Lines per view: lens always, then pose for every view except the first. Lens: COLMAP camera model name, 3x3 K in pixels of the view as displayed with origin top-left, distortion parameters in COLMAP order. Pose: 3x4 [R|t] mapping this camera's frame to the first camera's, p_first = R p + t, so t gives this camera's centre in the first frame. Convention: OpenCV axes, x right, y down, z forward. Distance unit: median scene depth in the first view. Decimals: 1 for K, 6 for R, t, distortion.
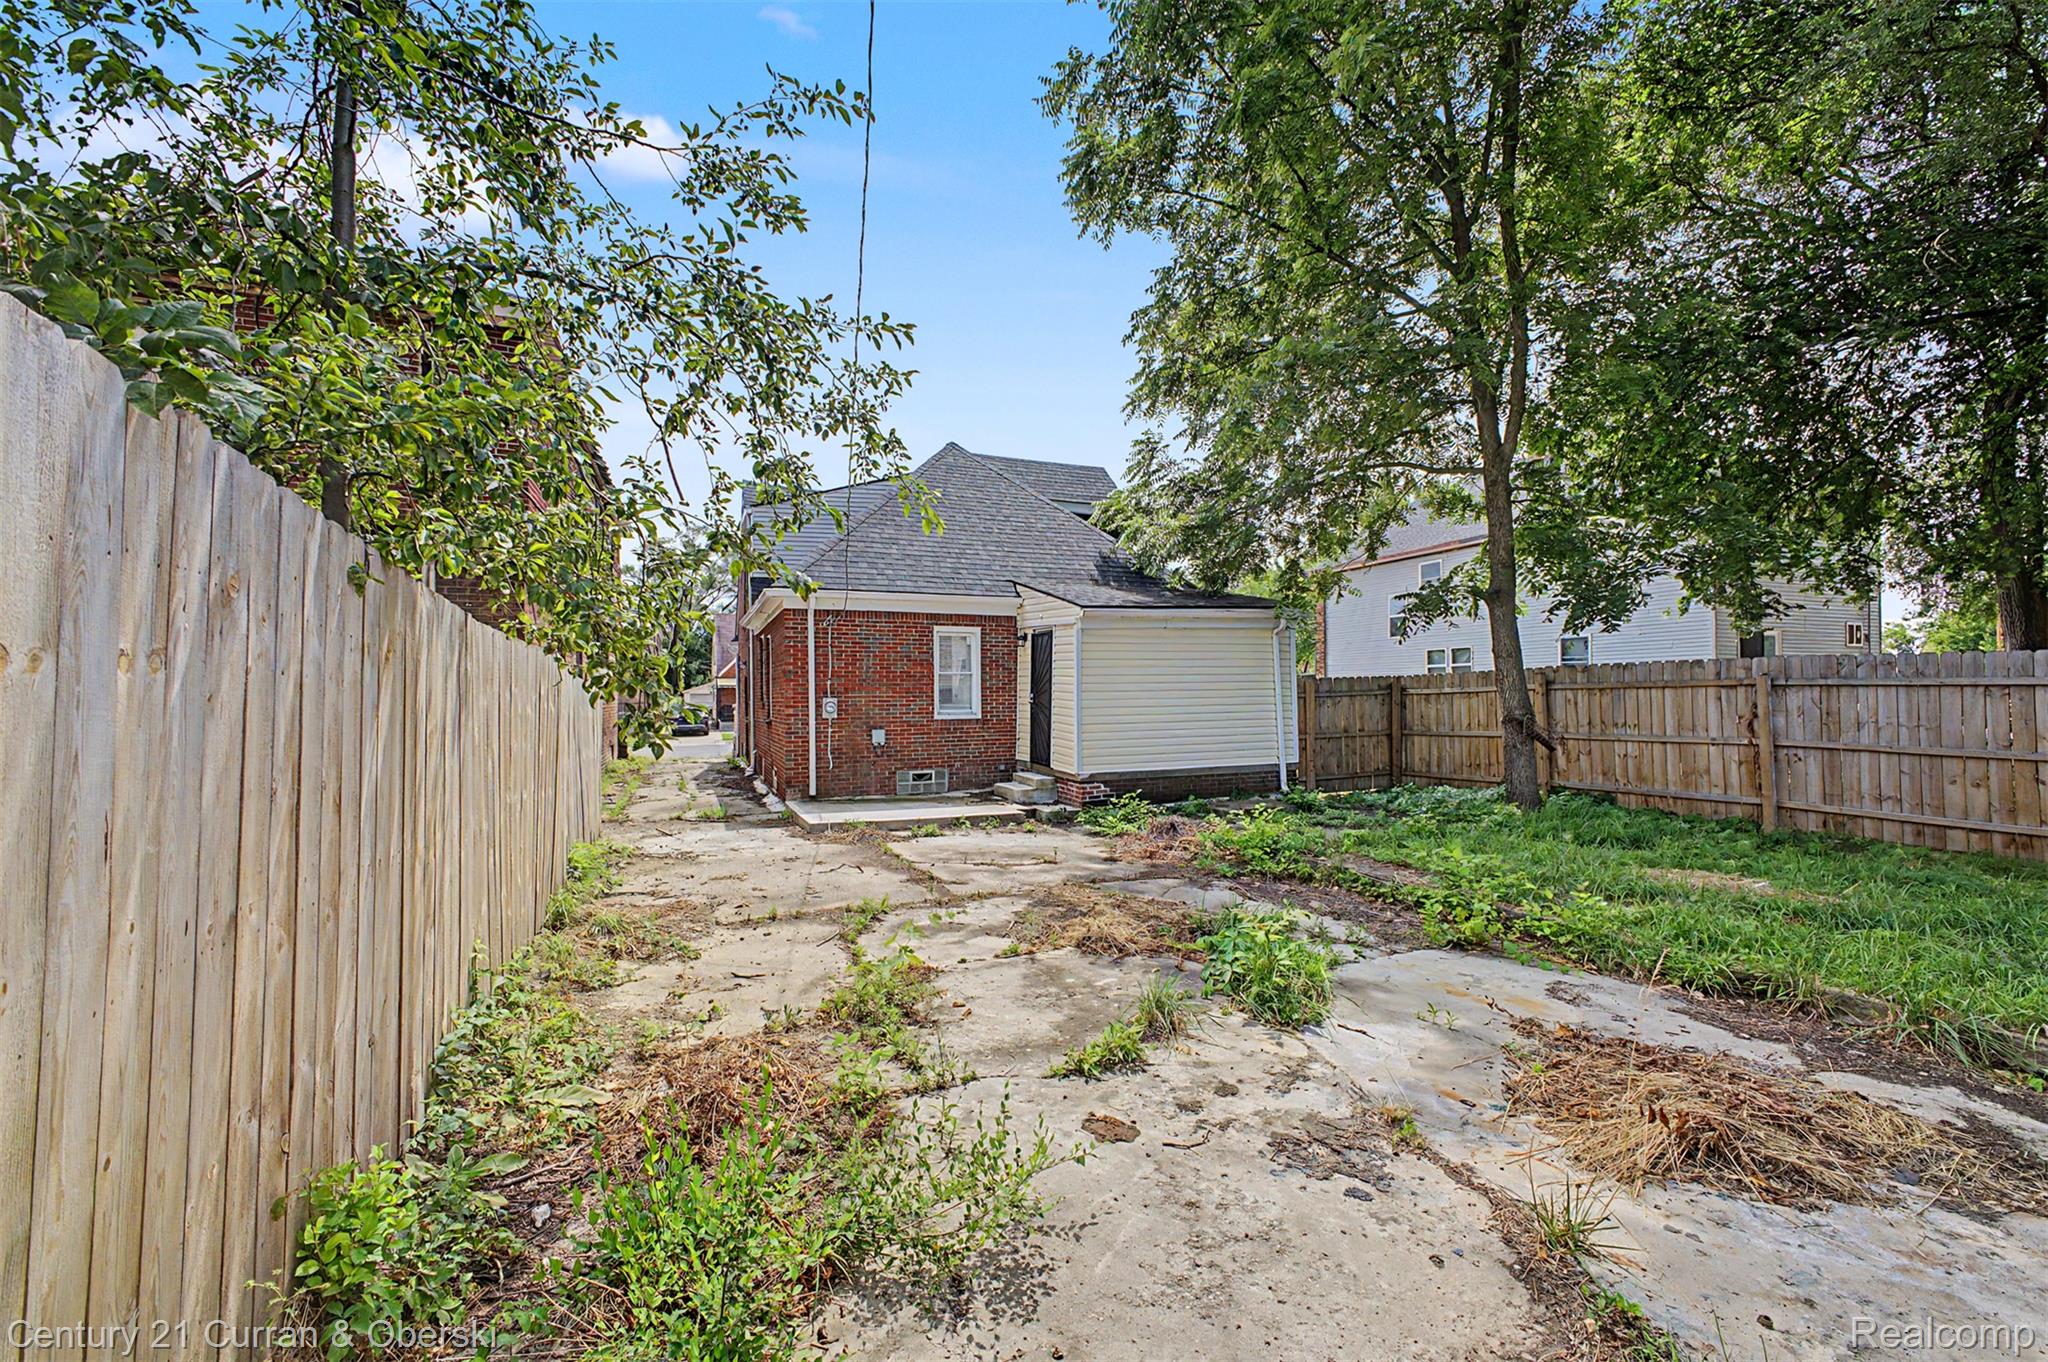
lens RADIAL K [[857.1, 0, 1031.3], [0, 857.1, 706.4], [0, 0, 1]] dist [0.029711, -0.007322]
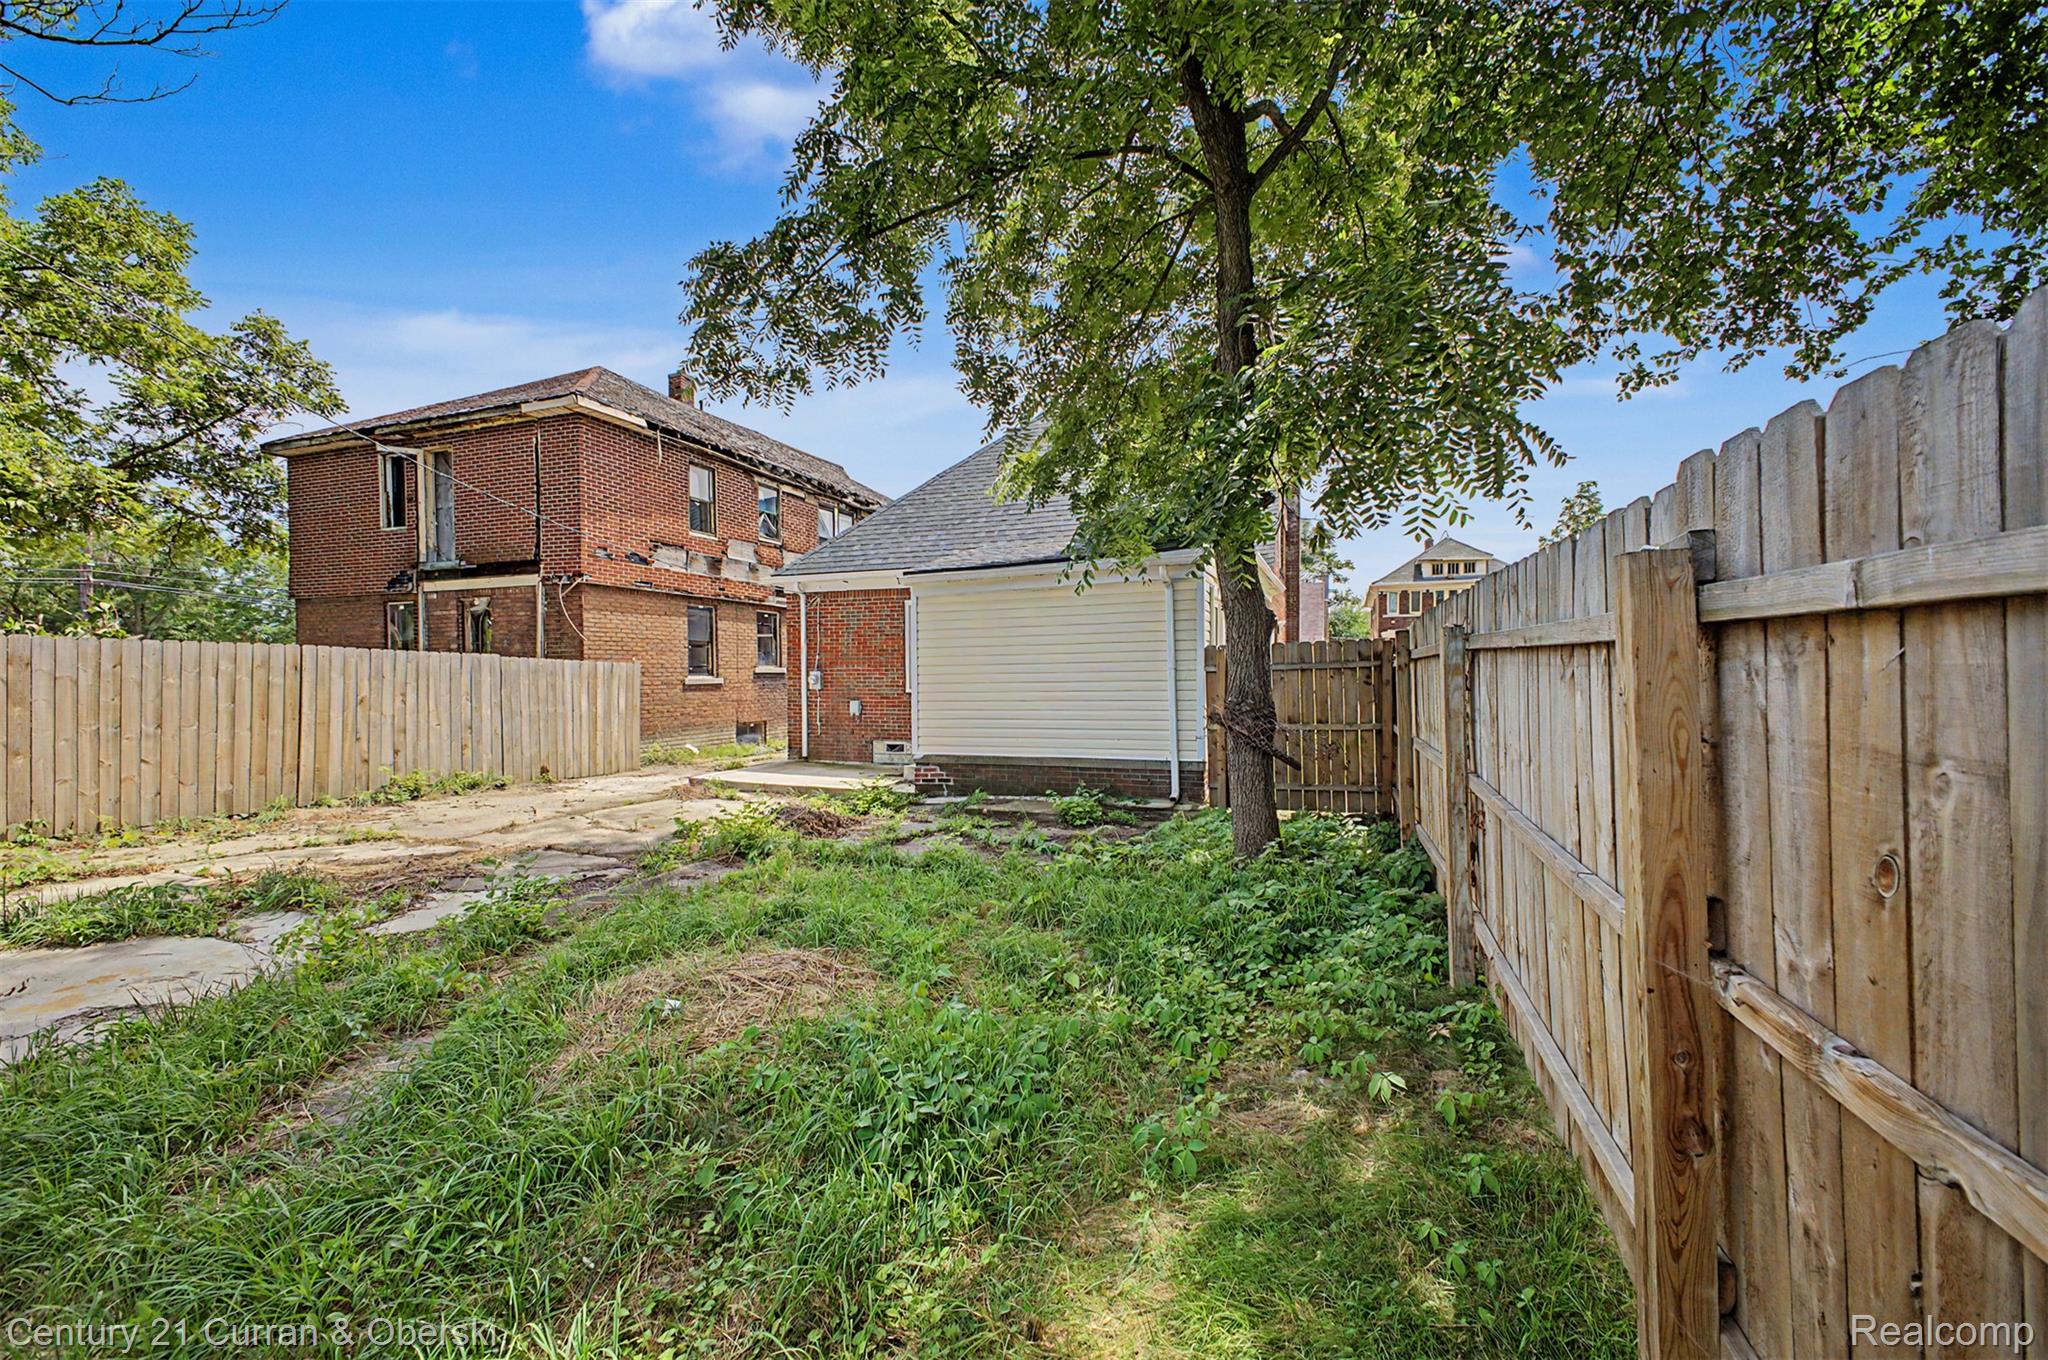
lens RADIAL K [[838.9, 0, 1023.8], [0, 838.9, 698.9], [0, 0, 1]] dist [0.028358, -0.006241]
pose [[0.718152, 0.026251, -0.695391, 0.740648], [-0.007564, 0.999524, 0.029921, -0.008519], [0.695845, -0.016228, 0.718009, 0.411498]]
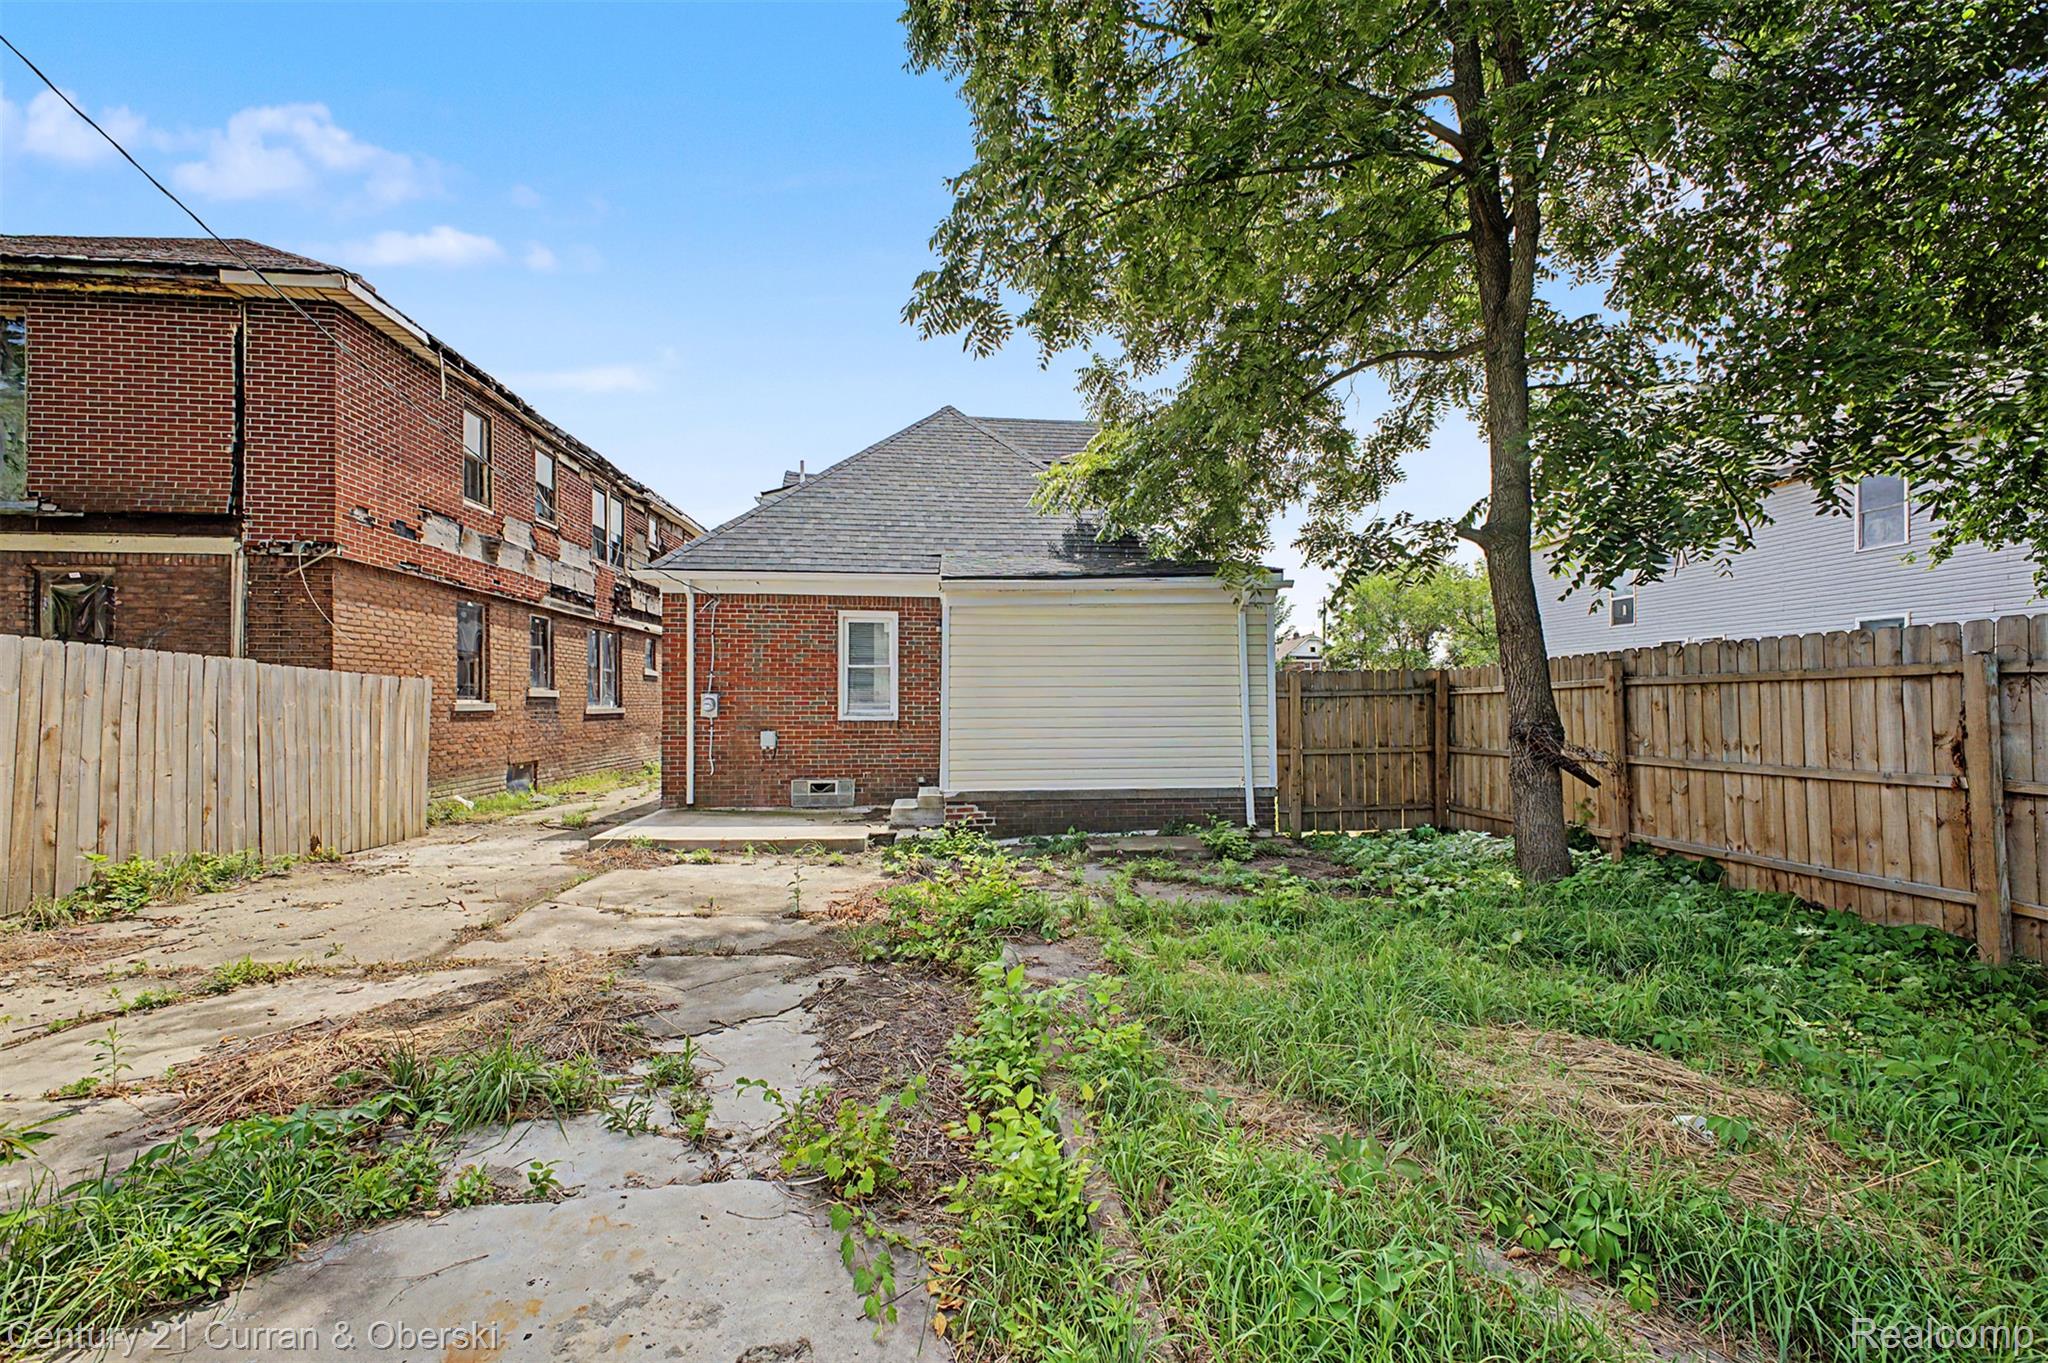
lens RADIAL K [[857.1, 0, 1031.3], [0, 857.1, 706.9], [0, 0, 1]] dist [0.029711, -0.007322]
pose [[0.955510, 0.010790, -0.294762, 0.348708], [-0.012659, 0.999910, -0.004435, 0.003238], [0.294688, 0.007969, 0.955560, 0.260315]]
